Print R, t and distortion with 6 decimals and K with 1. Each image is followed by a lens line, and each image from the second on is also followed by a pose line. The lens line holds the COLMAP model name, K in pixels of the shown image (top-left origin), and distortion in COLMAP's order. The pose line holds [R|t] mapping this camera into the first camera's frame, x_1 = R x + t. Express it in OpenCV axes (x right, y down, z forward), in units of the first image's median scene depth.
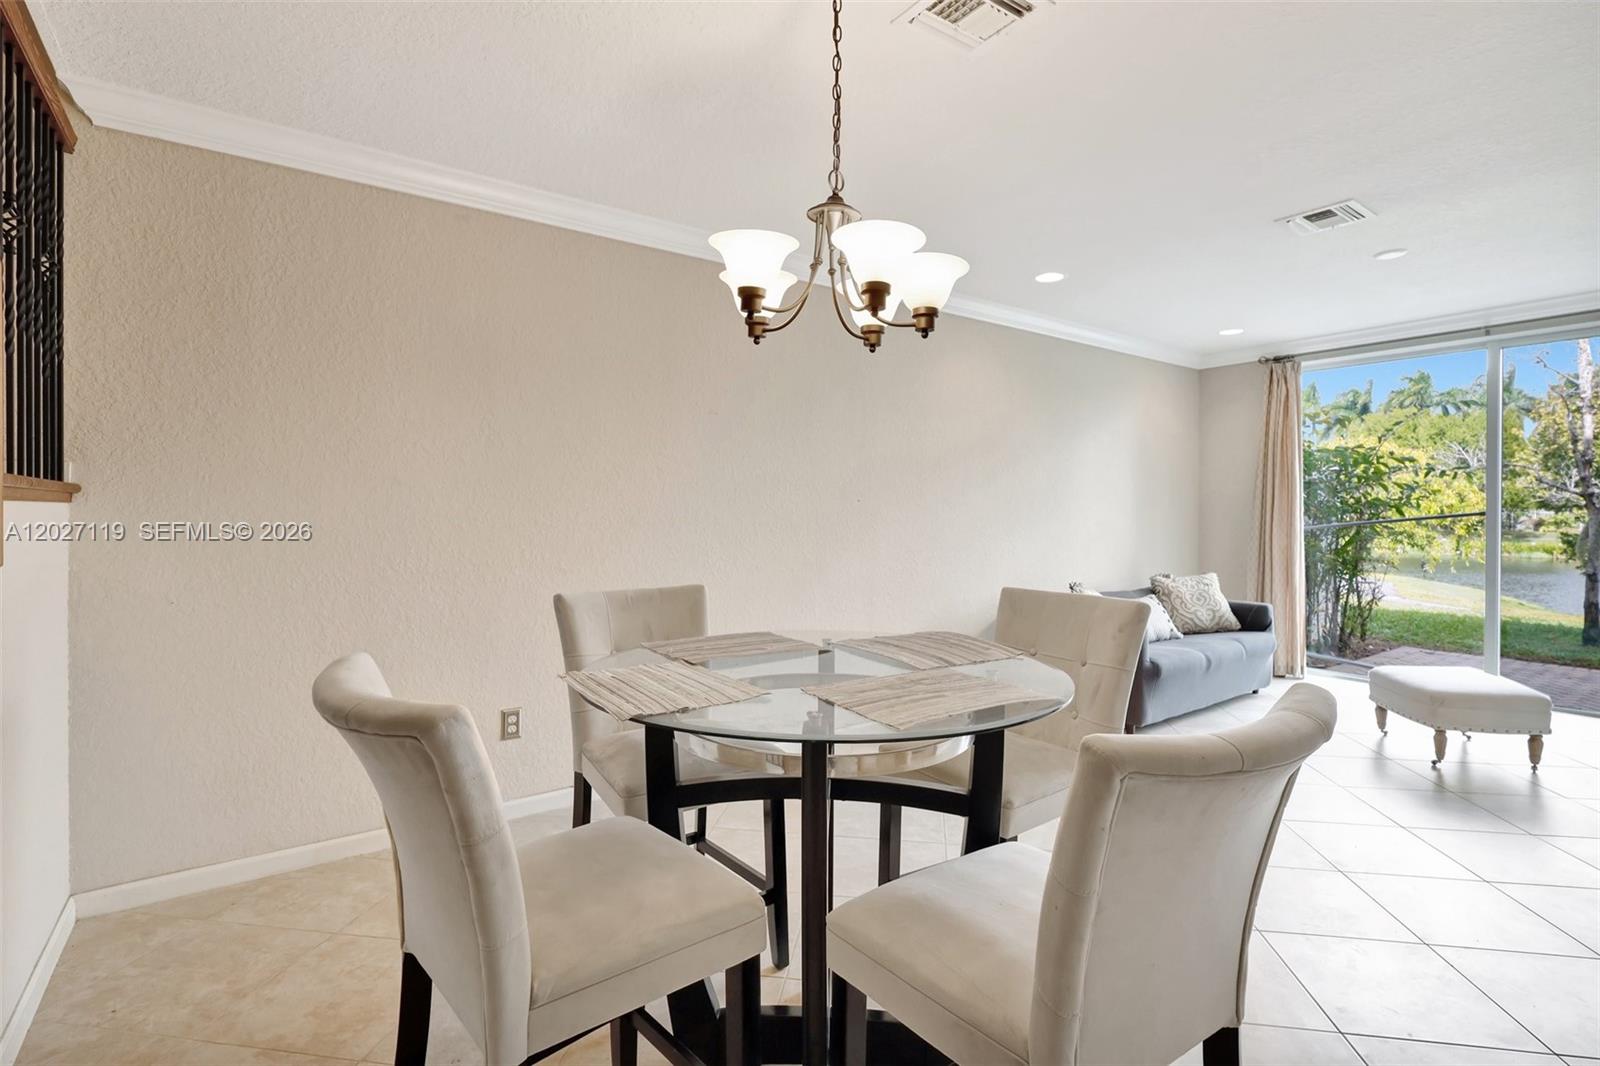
lens RADIAL K [[749.6, 0, 802.7], [0, 749.6, 521.1], [0, 0, 1]] dist [-0.010889, 0.003500]
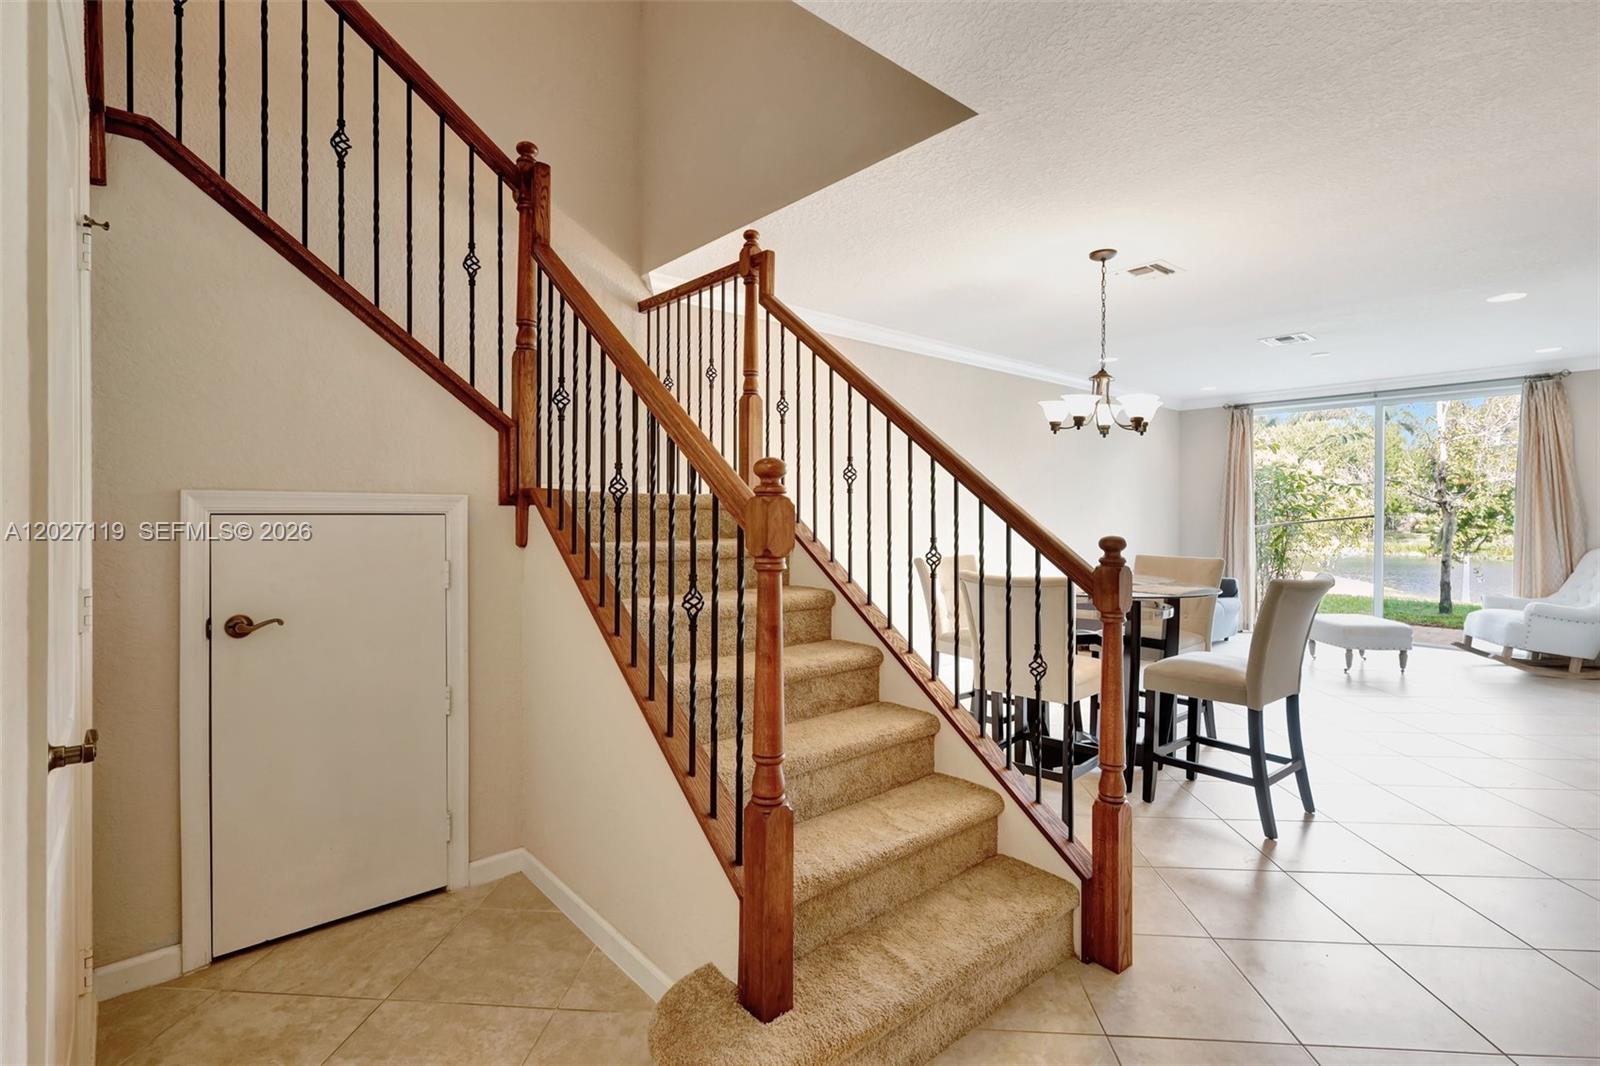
lens RADIAL K [[749.6, 0, 793.0], [0, 749.6, 519.9], [0, 0, 1]] dist [-0.010889, 0.003500]
pose [[0.996526, 0.004483, 0.083156, -0.322582], [-0.004378, 0.999989, -0.001448, 0.003564], [-0.083162, 0.001079, 0.996535, -0.343626]]
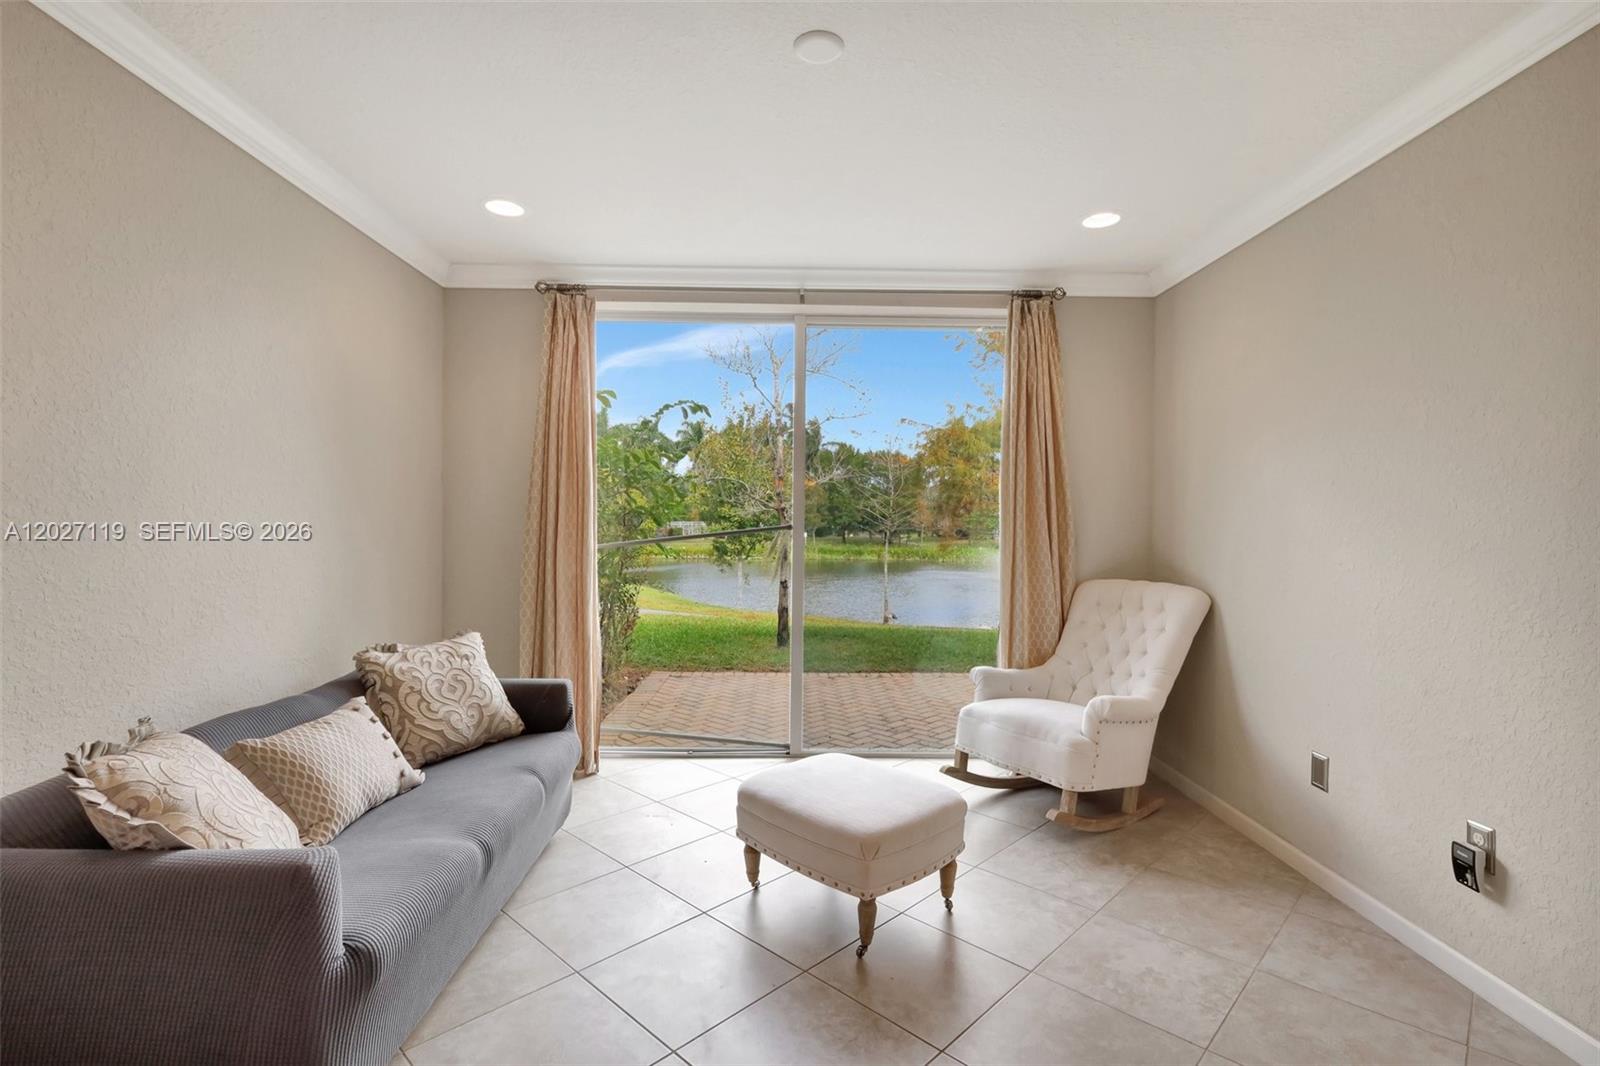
lens RADIAL K [[749.6, 0, 791.7], [0, 749.6, 529.3], [0, 0, 1]] dist [-0.010889, 0.003500]
pose [[0.580101, 0.000203, 0.814544, 0.222958], [0.000833, 0.999999, -0.000842, -0.006443], [-0.814544, 0.001167, 0.580101, 0.464414]]
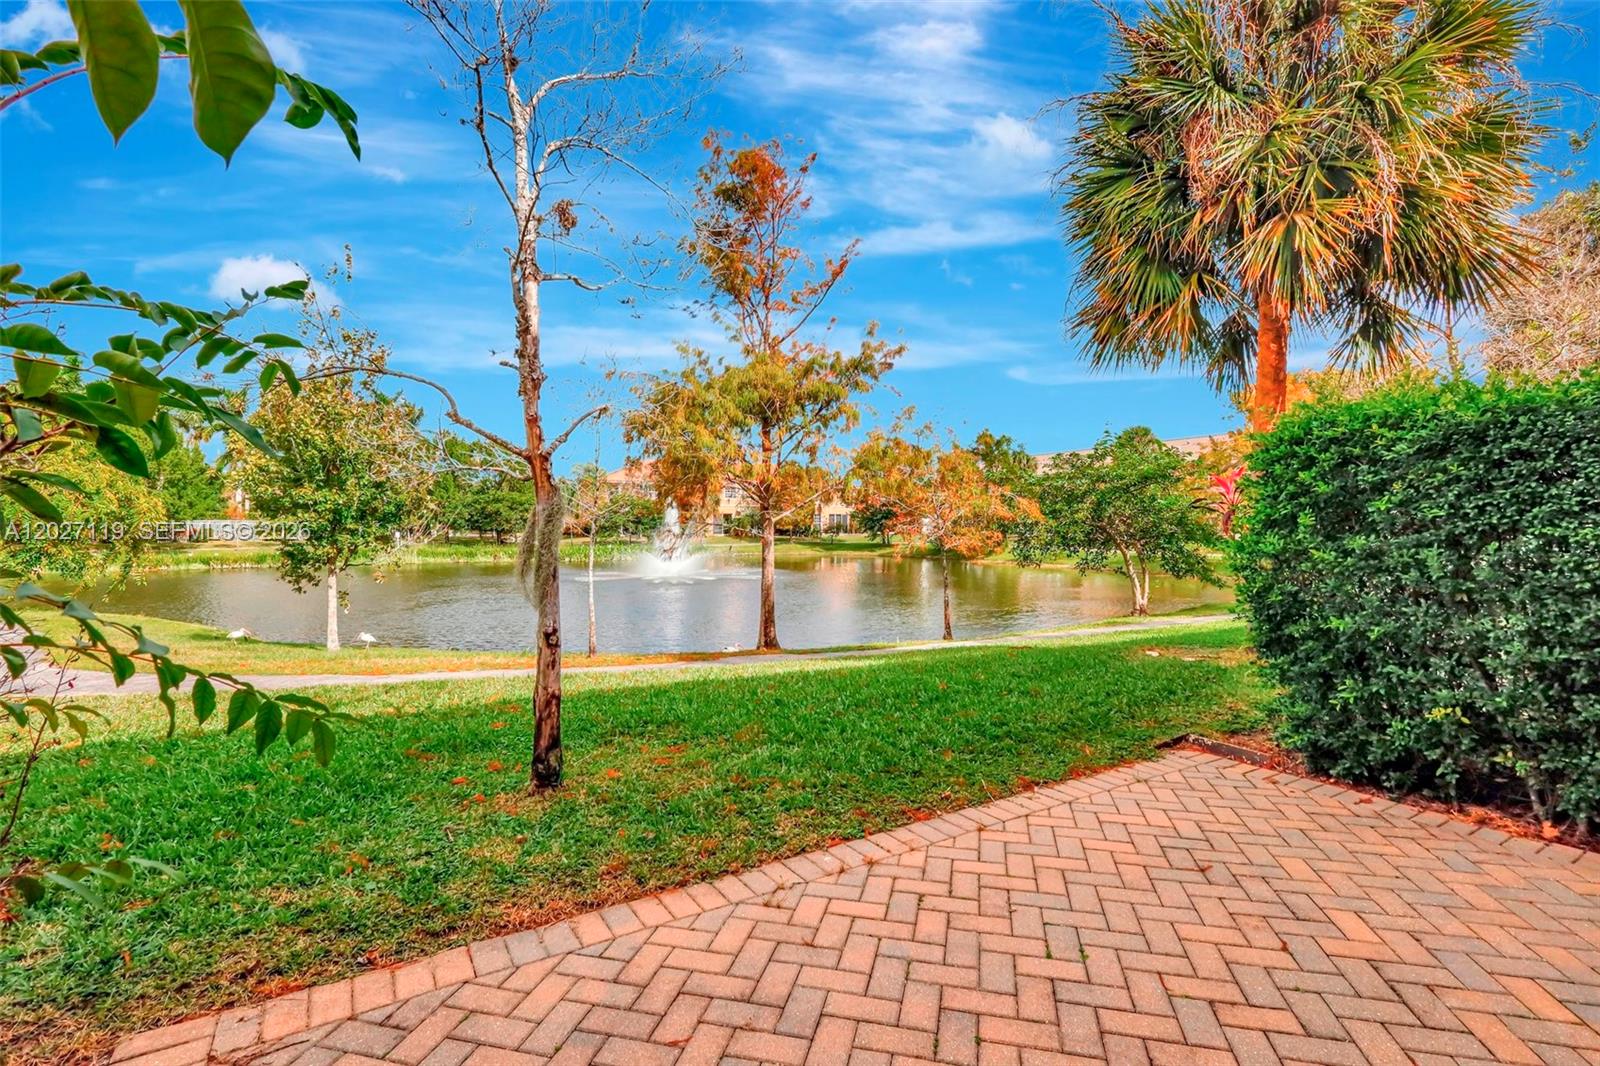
lens RADIAL K [[749.6, 0, 802.2], [0, 749.6, 525.6], [0, 0, 1]] dist [-0.010889, 0.003500]
pose [[0.094514, -0.002244, 0.995521, 0.831691], [0.012672, 0.999919, 0.001051, 0.011584], [-0.995443, 0.012516, 0.094535, 1.070697]]
